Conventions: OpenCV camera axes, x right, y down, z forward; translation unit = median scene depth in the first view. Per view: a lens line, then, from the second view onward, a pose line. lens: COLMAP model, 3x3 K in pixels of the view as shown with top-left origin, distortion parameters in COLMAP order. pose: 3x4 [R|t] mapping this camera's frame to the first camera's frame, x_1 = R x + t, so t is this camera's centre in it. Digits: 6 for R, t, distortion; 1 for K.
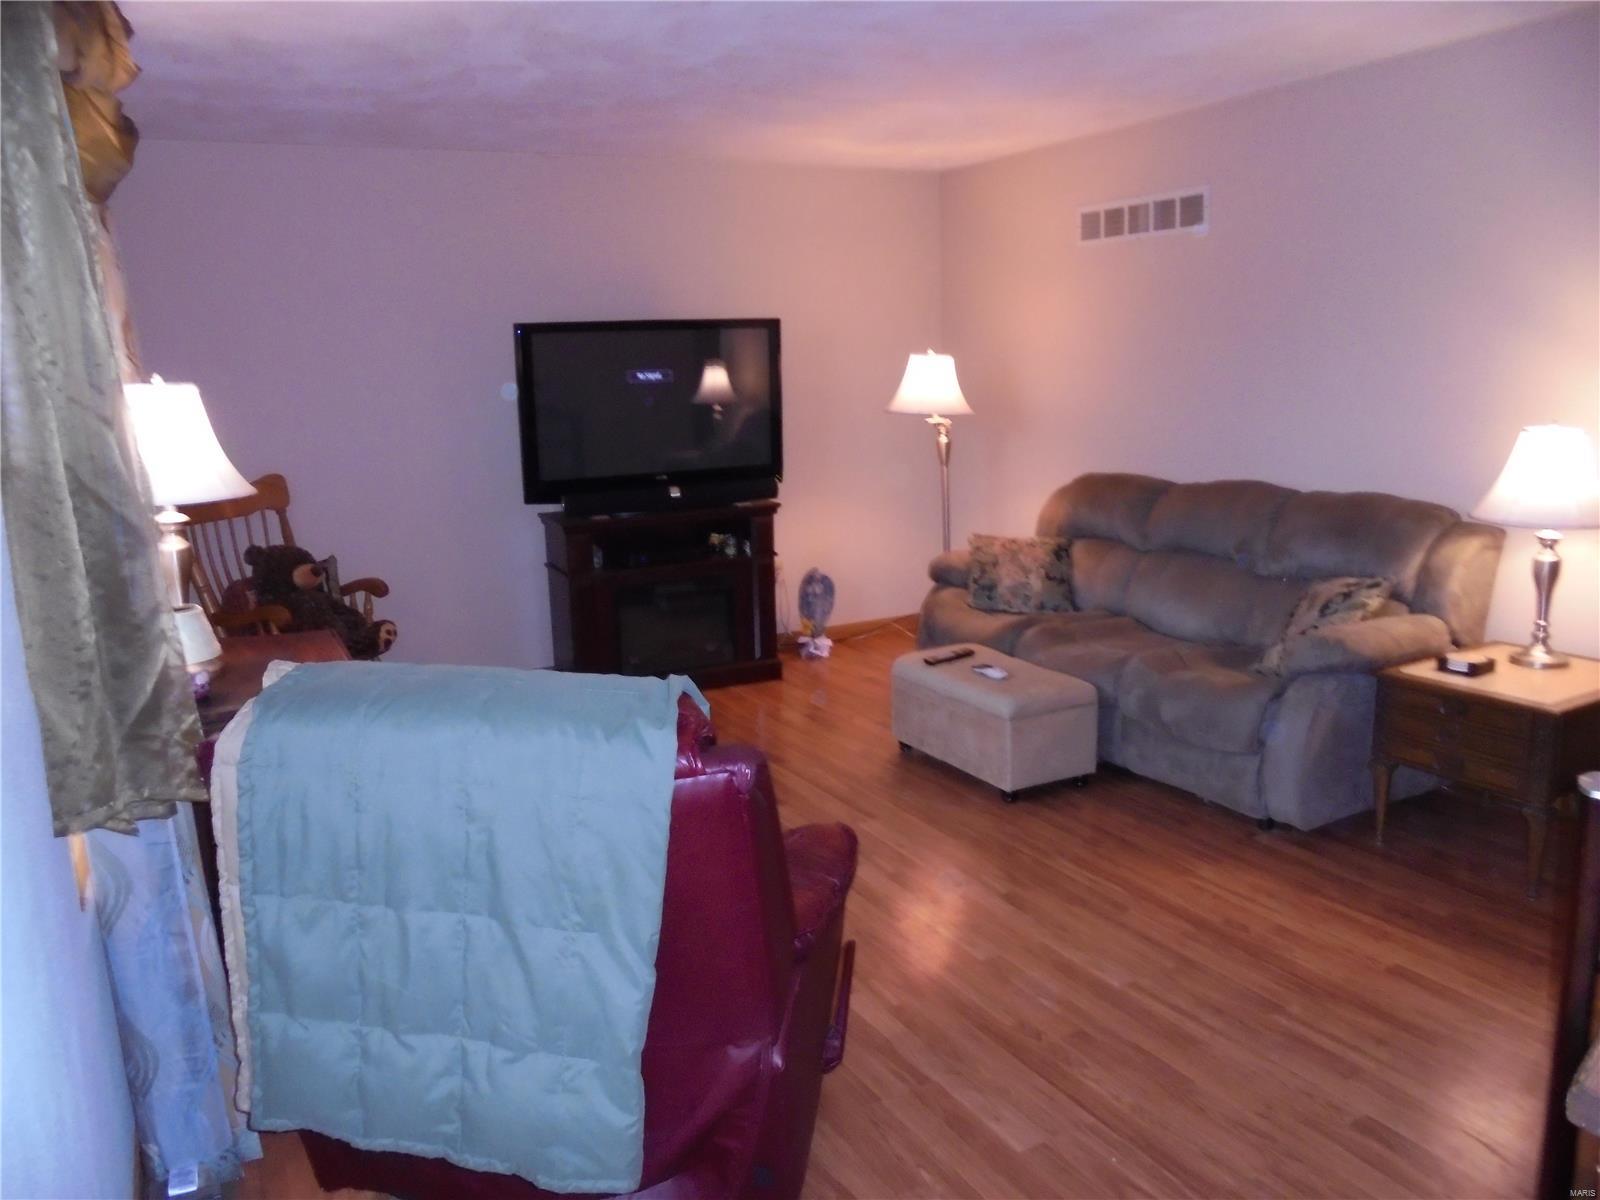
lens RADIAL K [[1198.8, 0, 808.9], [0, 1198.8, 599.3], [0, 0, 1]] dist [-0.051344, 0.007086]
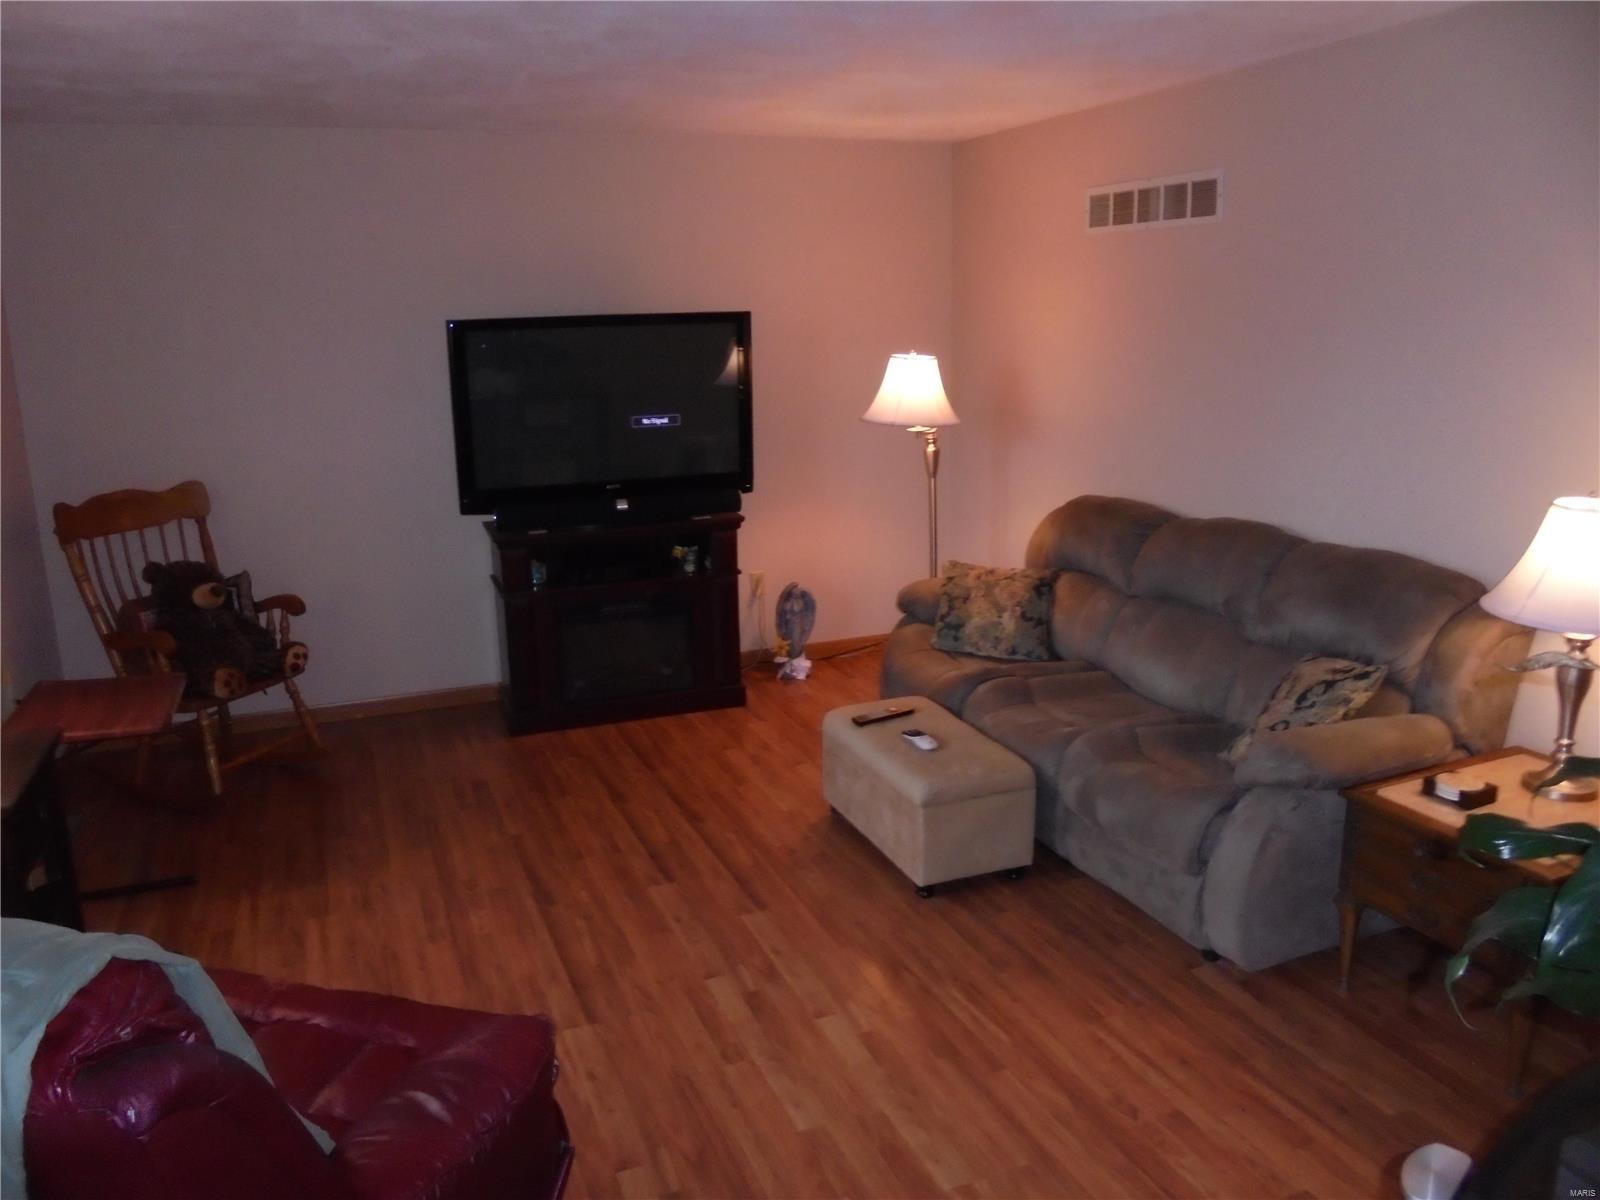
lens RADIAL K [[1198.8, 0, 792.7], [0, 1198.8, 602.2], [0, 0, 1]] dist [-0.051344, 0.007086]
pose [[0.993022, 0.036726, -0.112068, 0.141682], [-0.031440, 0.998325, 0.048576, -0.073350], [0.113664, -0.044714, 0.992513, 0.114893]]
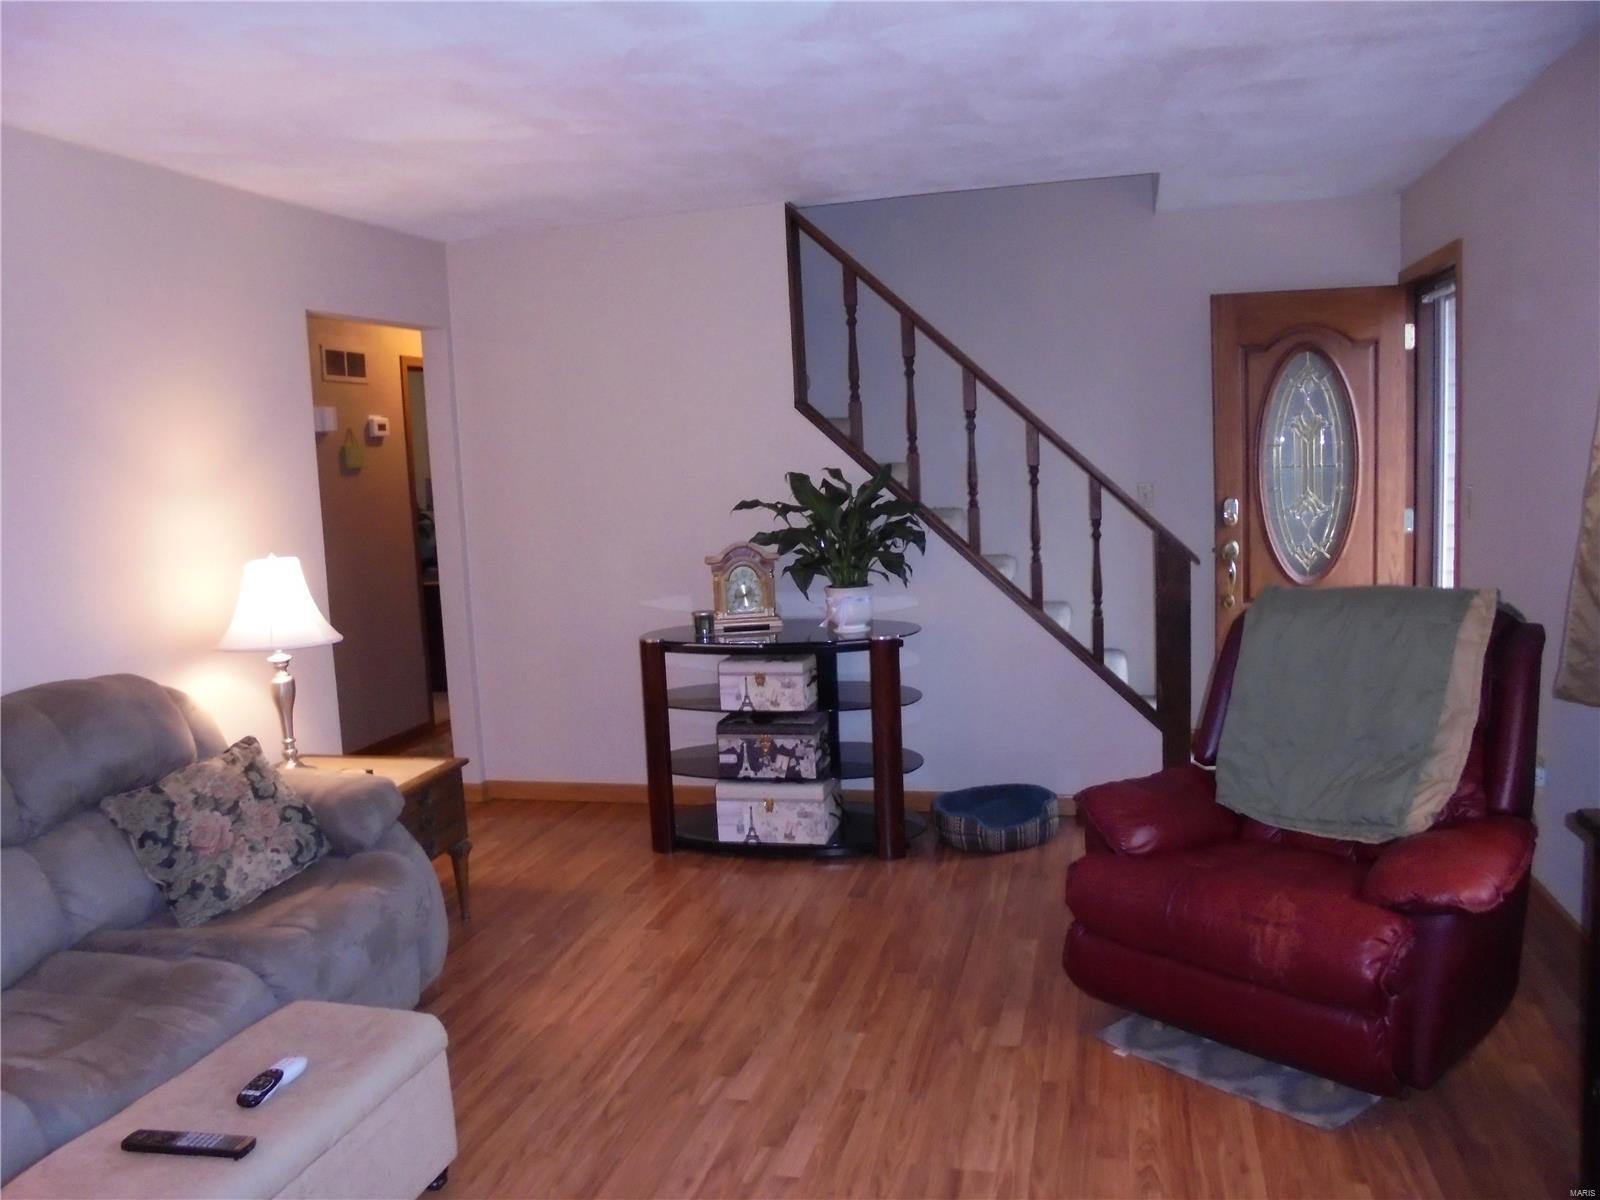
lens RADIAL K [[1198.8, 0, 801.5], [0, 1198.8, 599.3], [0, 0, 1]] dist [-0.051344, 0.007086]
pose [[-0.715893, -0.021017, 0.697894, -0.335571], [0.203179, 0.950019, 0.237028, -0.195447], [-0.667994, 0.311484, -0.675842, 1.037032]]
